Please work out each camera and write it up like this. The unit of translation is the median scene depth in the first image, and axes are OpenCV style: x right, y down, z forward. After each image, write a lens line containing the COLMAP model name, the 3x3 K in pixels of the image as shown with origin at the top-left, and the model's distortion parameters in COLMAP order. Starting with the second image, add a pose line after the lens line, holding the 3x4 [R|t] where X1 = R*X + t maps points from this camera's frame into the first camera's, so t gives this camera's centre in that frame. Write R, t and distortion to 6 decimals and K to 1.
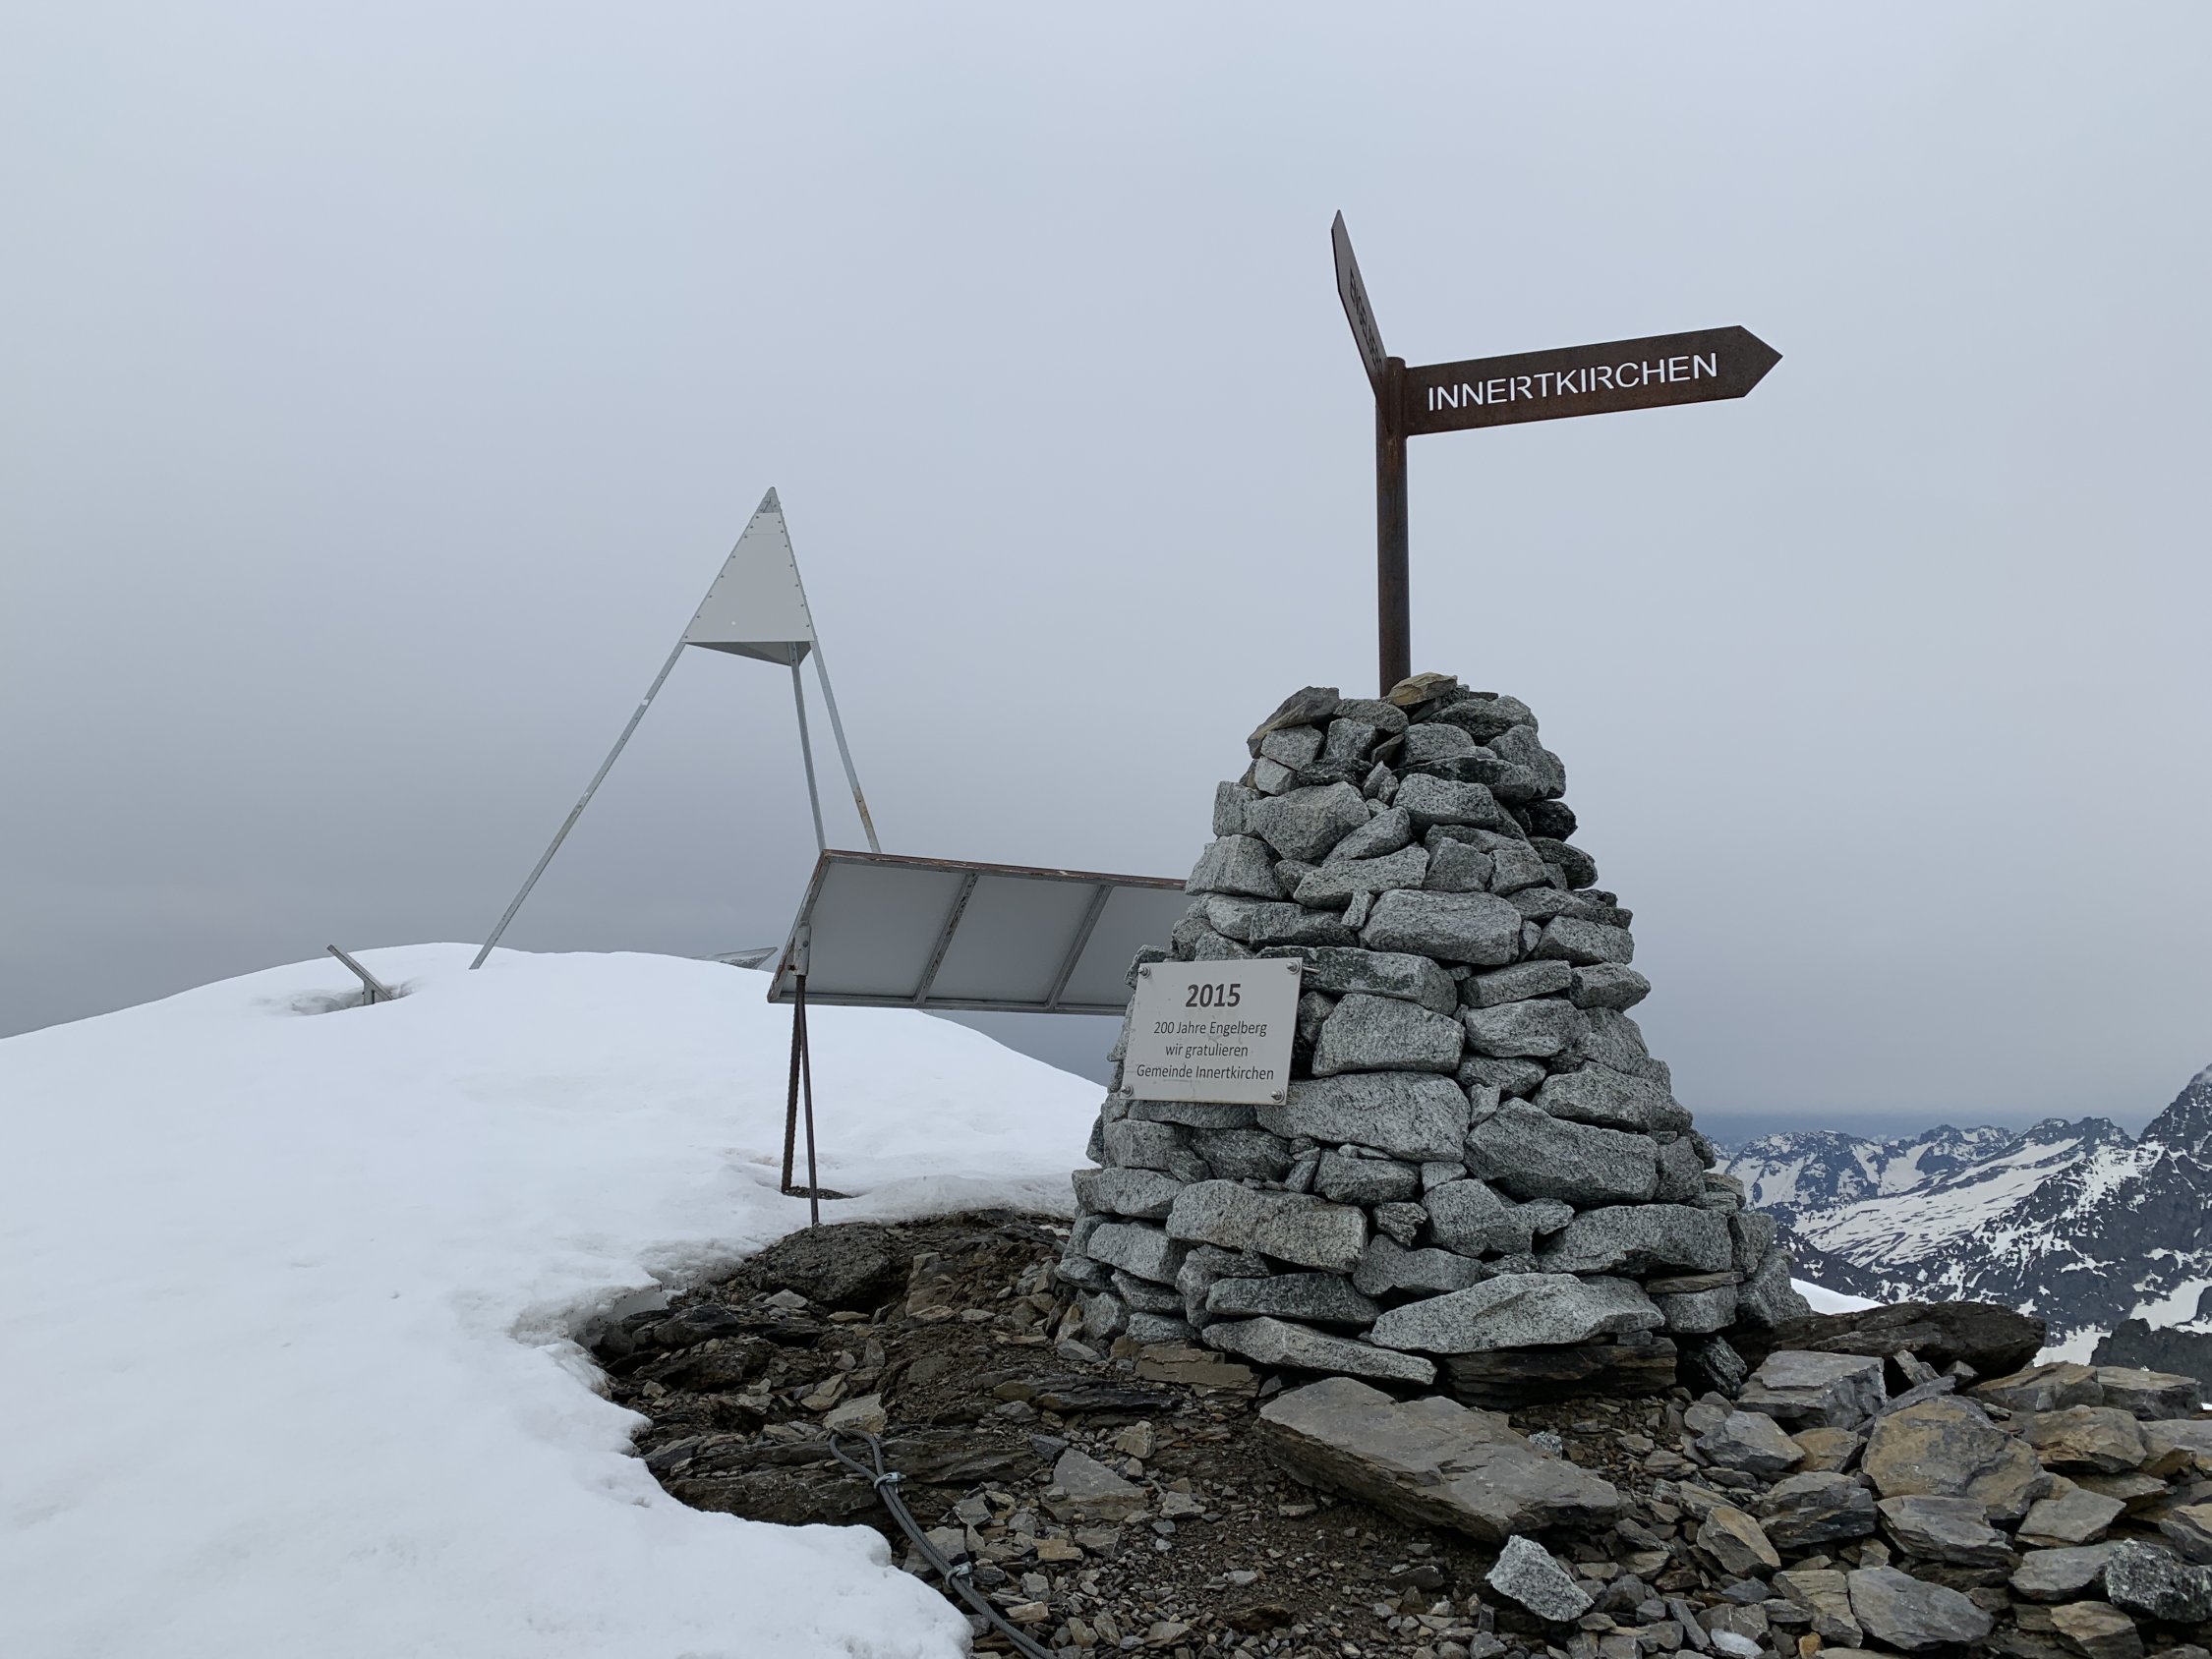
lens RADIAL K [[1694.0, 0, 1106.3], [0, 1694.0, 806.6], [0, 0, 1]] dist [0.064134, -0.083175]
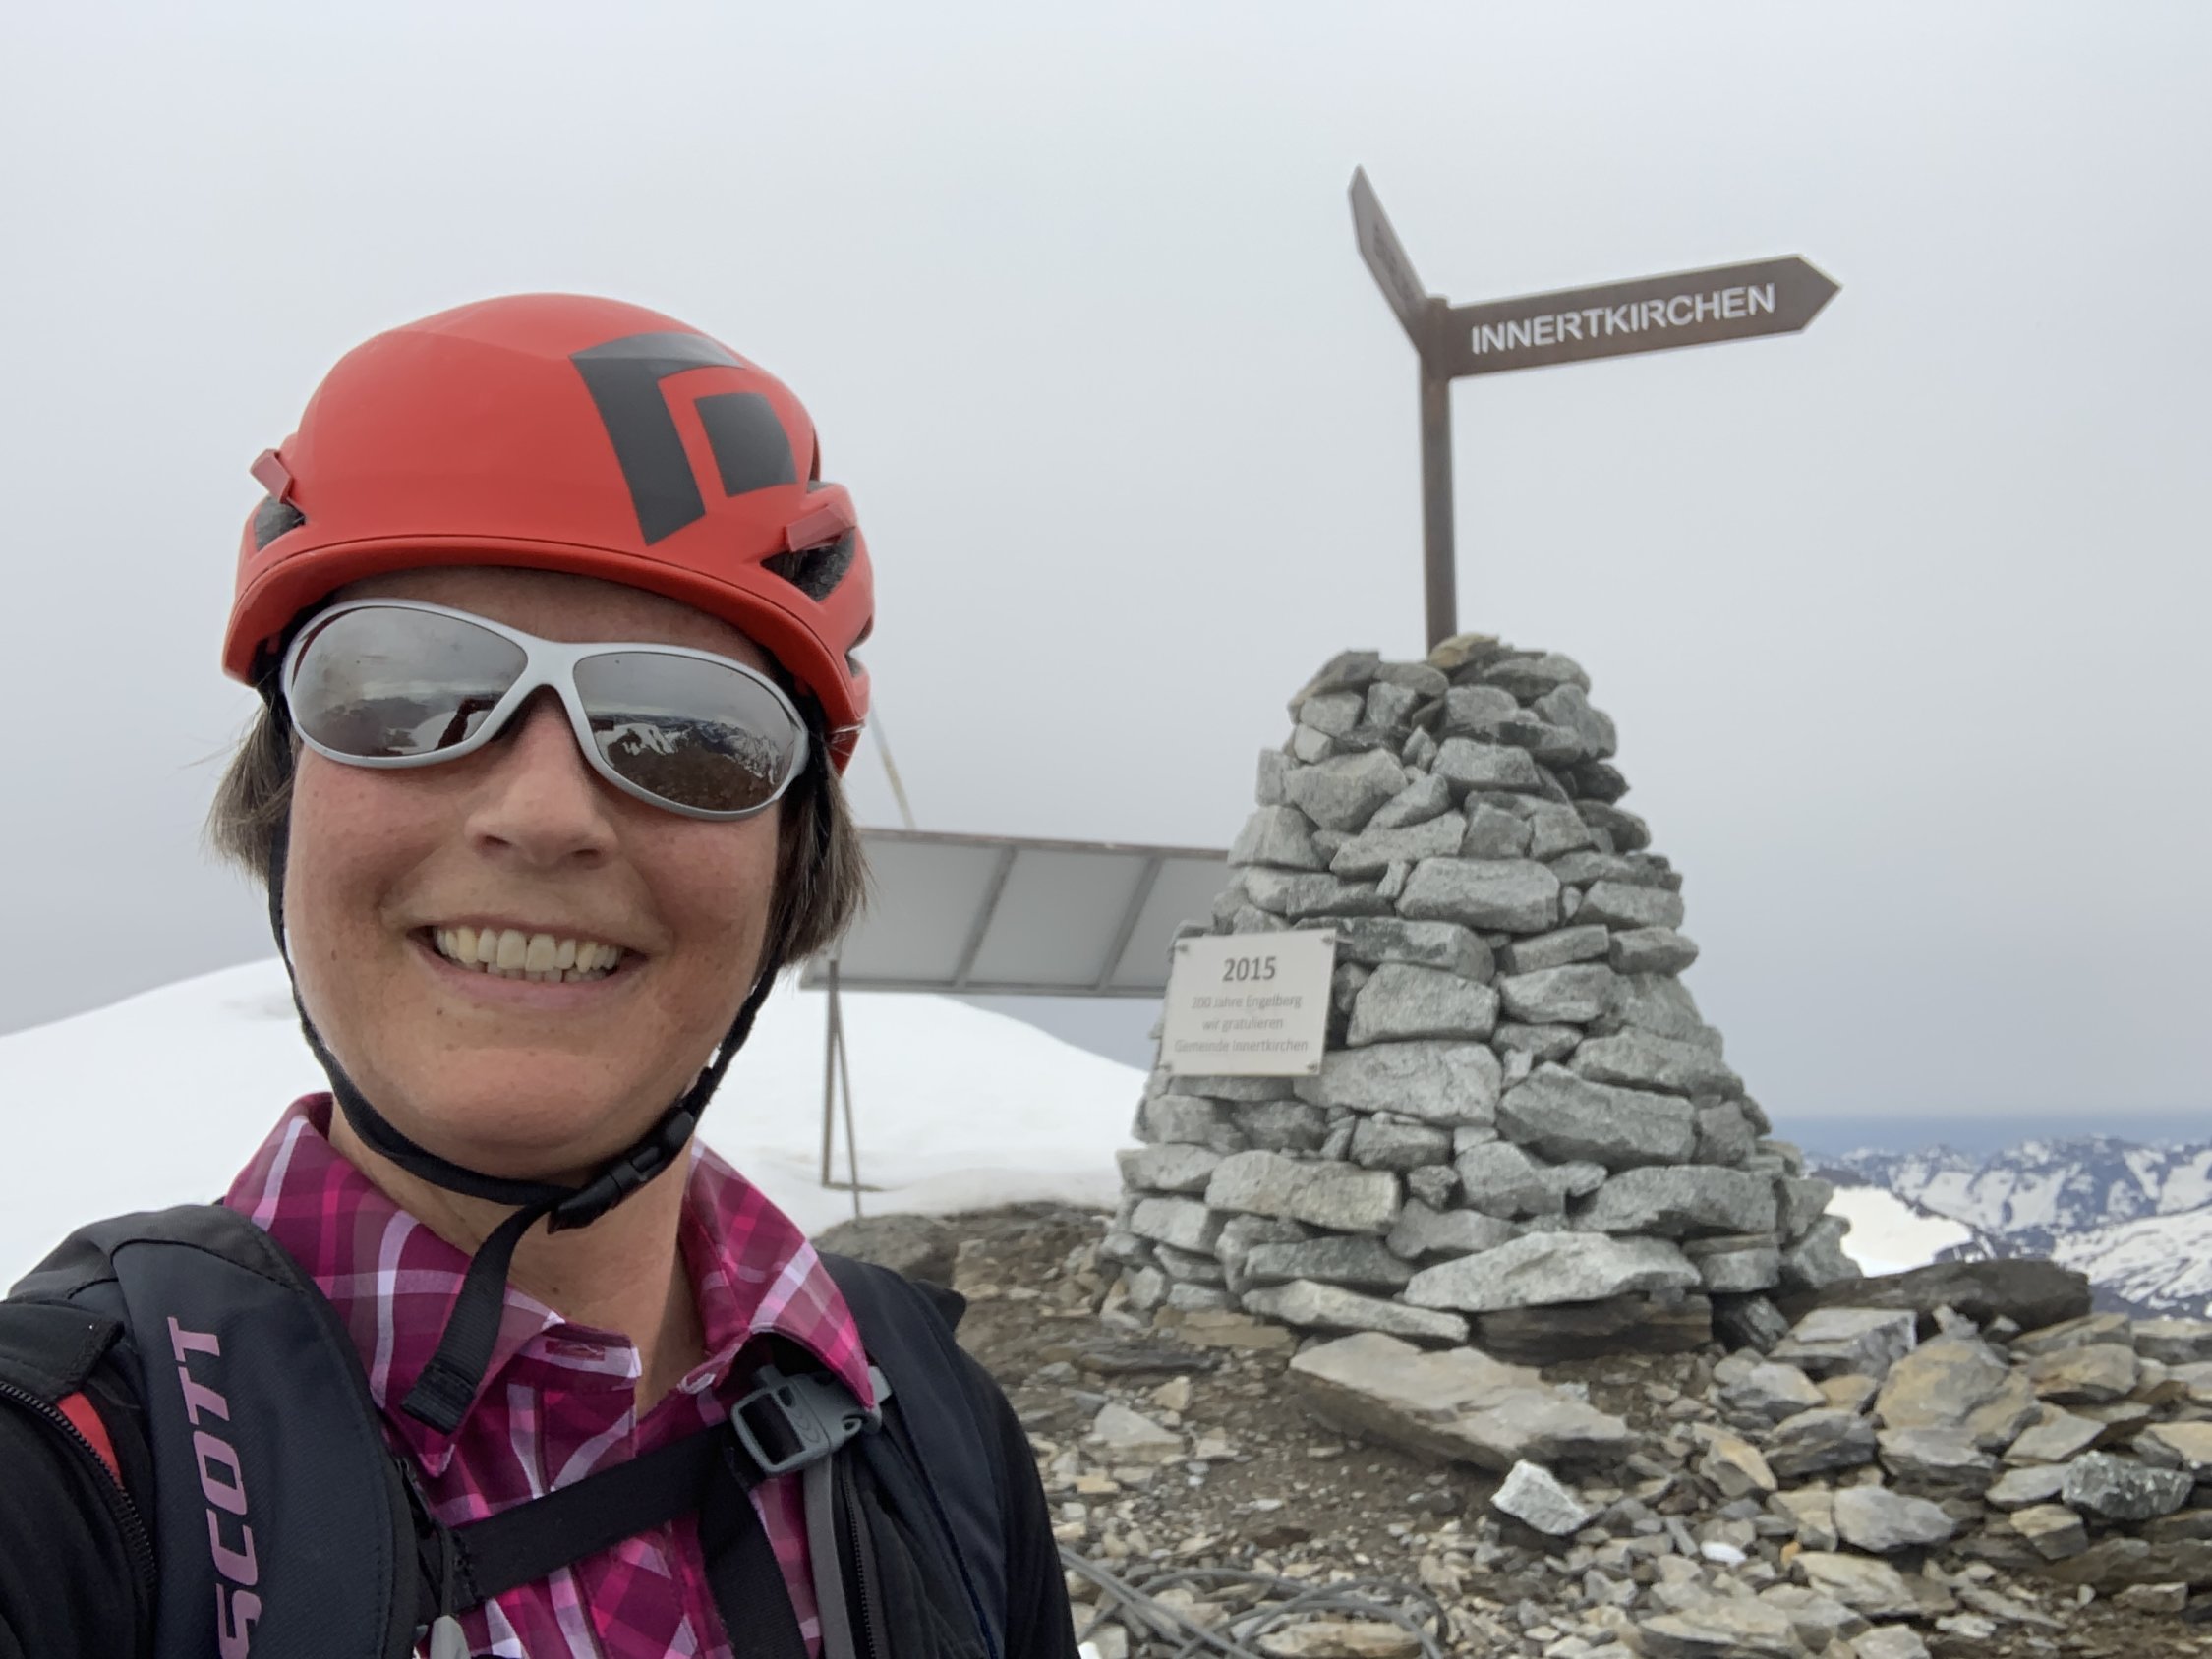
lens RADIAL K [[2091.1, 0, 1106.0], [0, 2091.1, 829.5], [0, 0, 1]] dist [0.165646, -0.396357]
pose [[0.998804, -0.024347, -0.042392, 0.035103], [0.025818, 0.999071, 0.034512, -0.015880], [0.041513, -0.035566, 0.998505, -0.244744]]
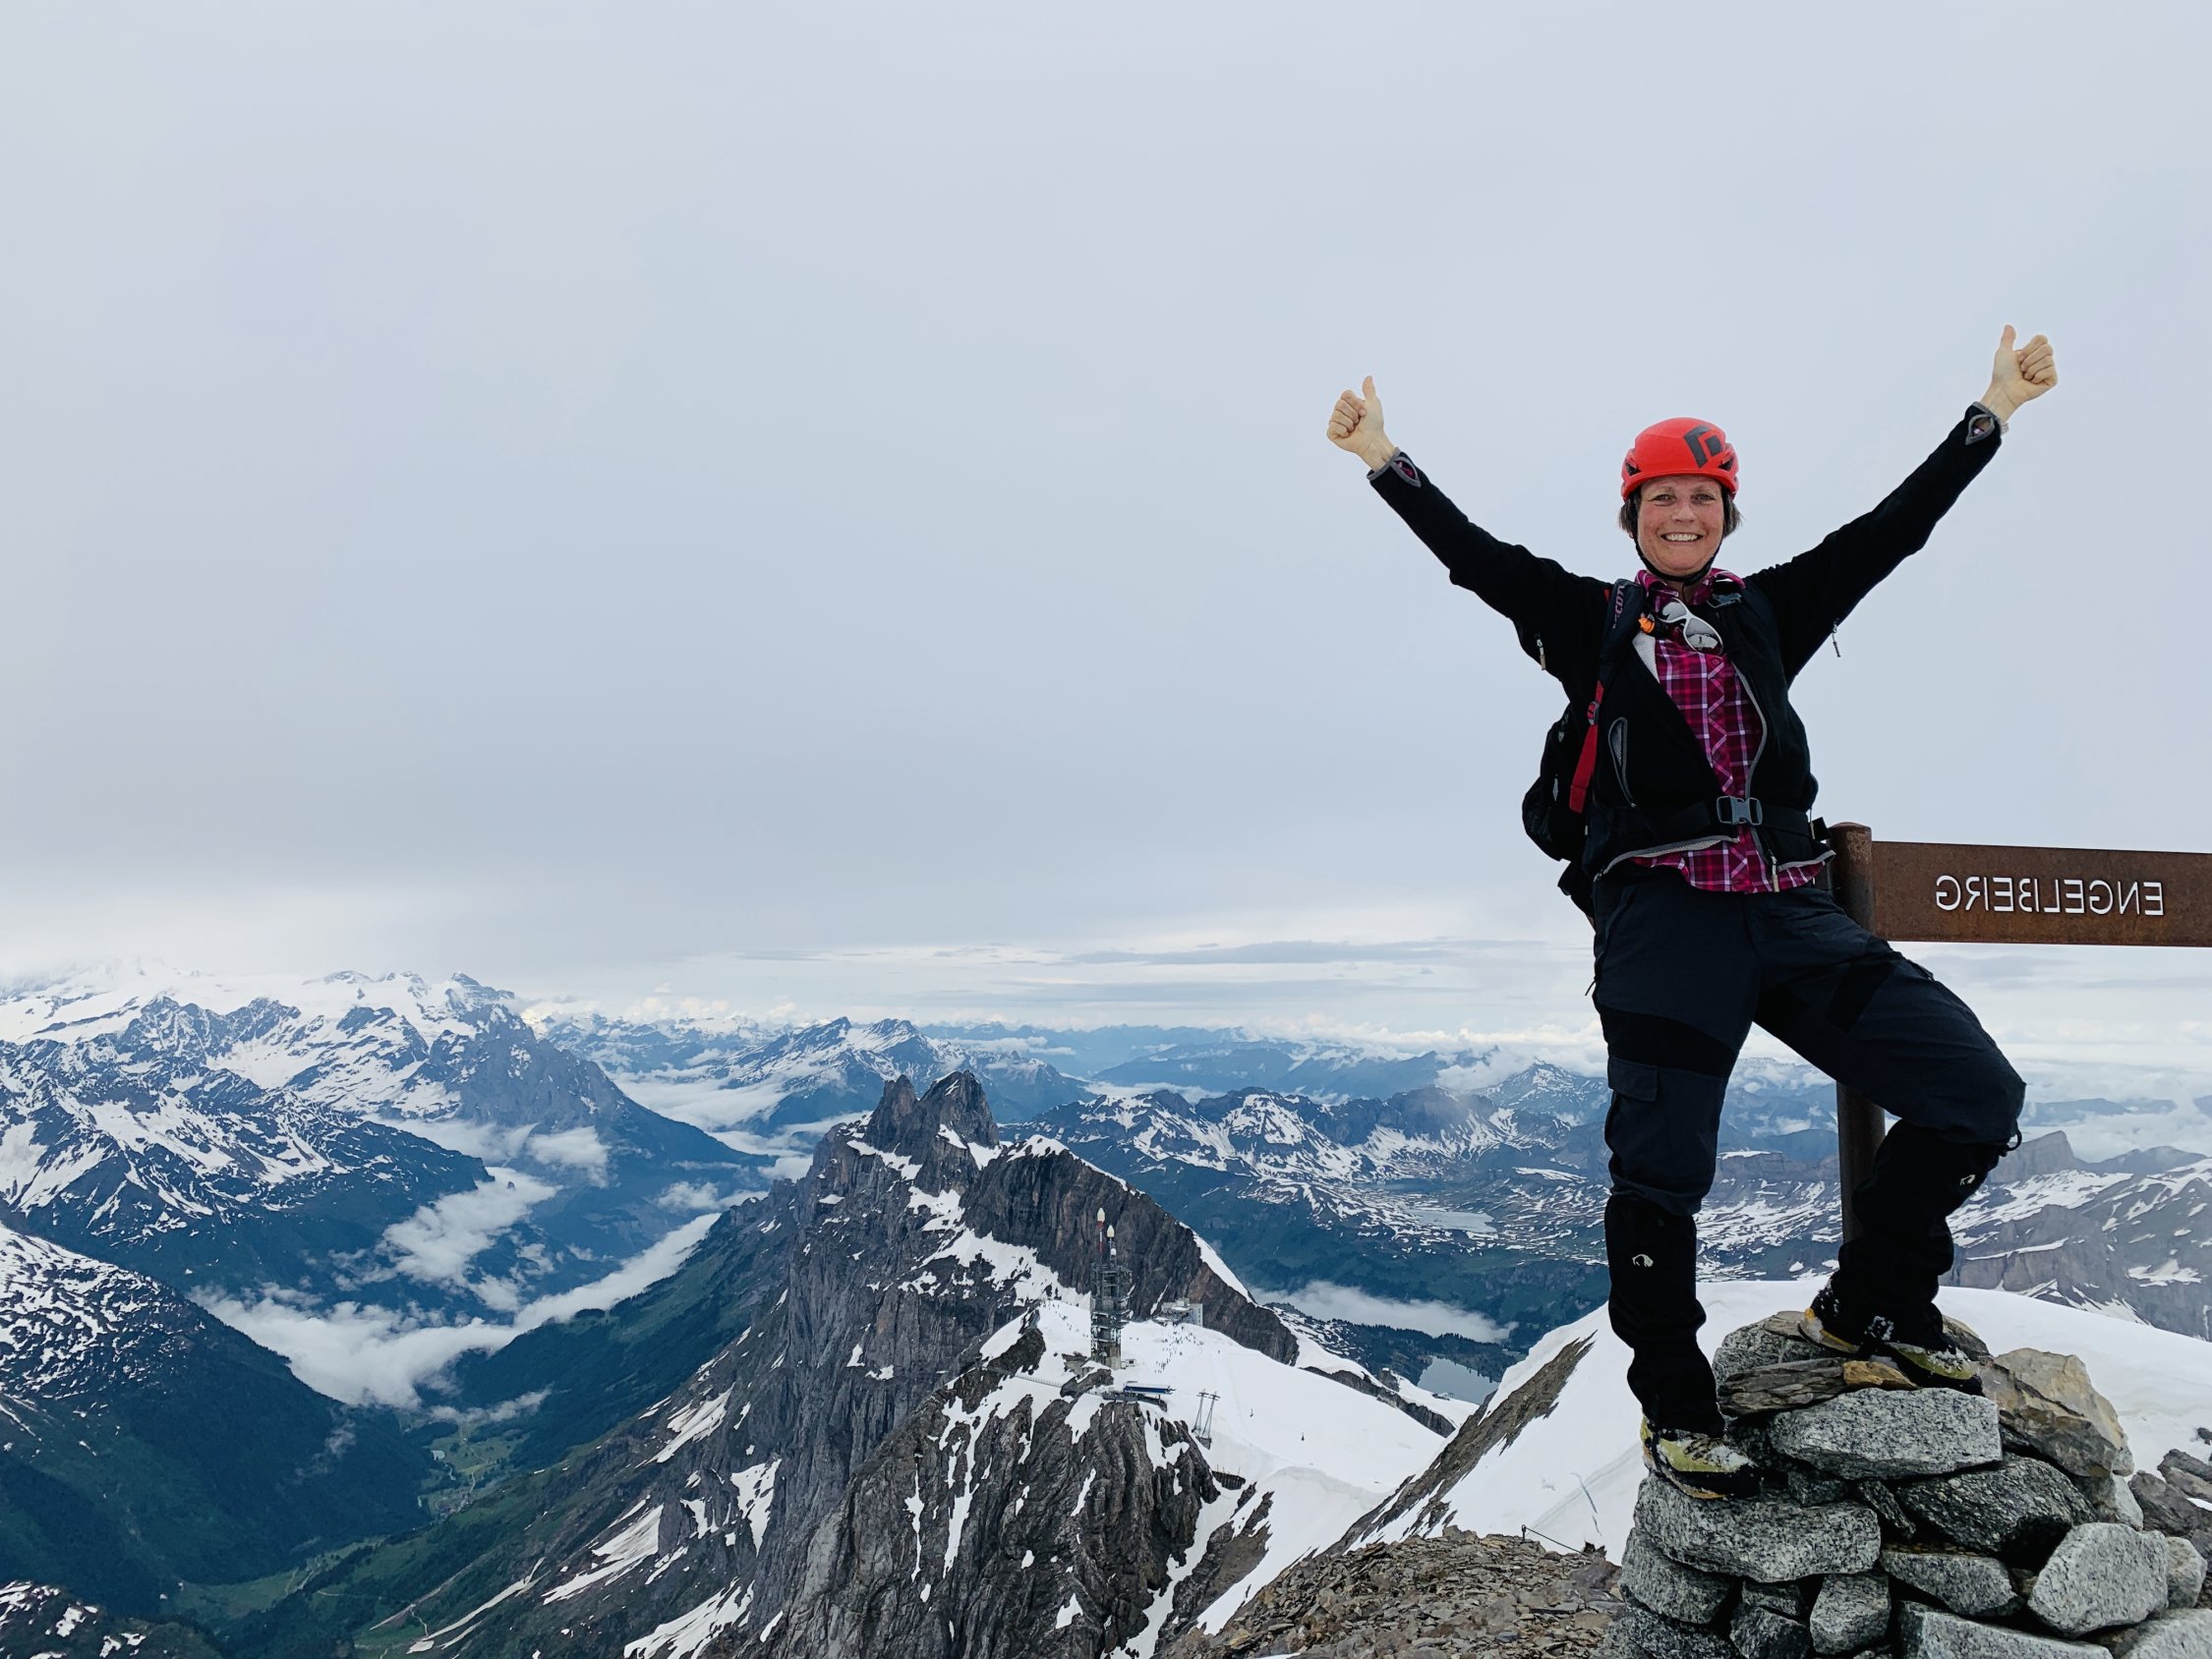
lens RADIAL K [[1694.0, 0, 1106.3], [0, 1694.0, 806.6], [0, 0, 1]] dist [0.064134, -0.083175]
pose [[0.863788, -0.059490, -0.500332, 0.842622], [0.144414, 0.980575, 0.132730, -0.075563], [0.482717, -0.186906, 0.855600, -5.298653]]
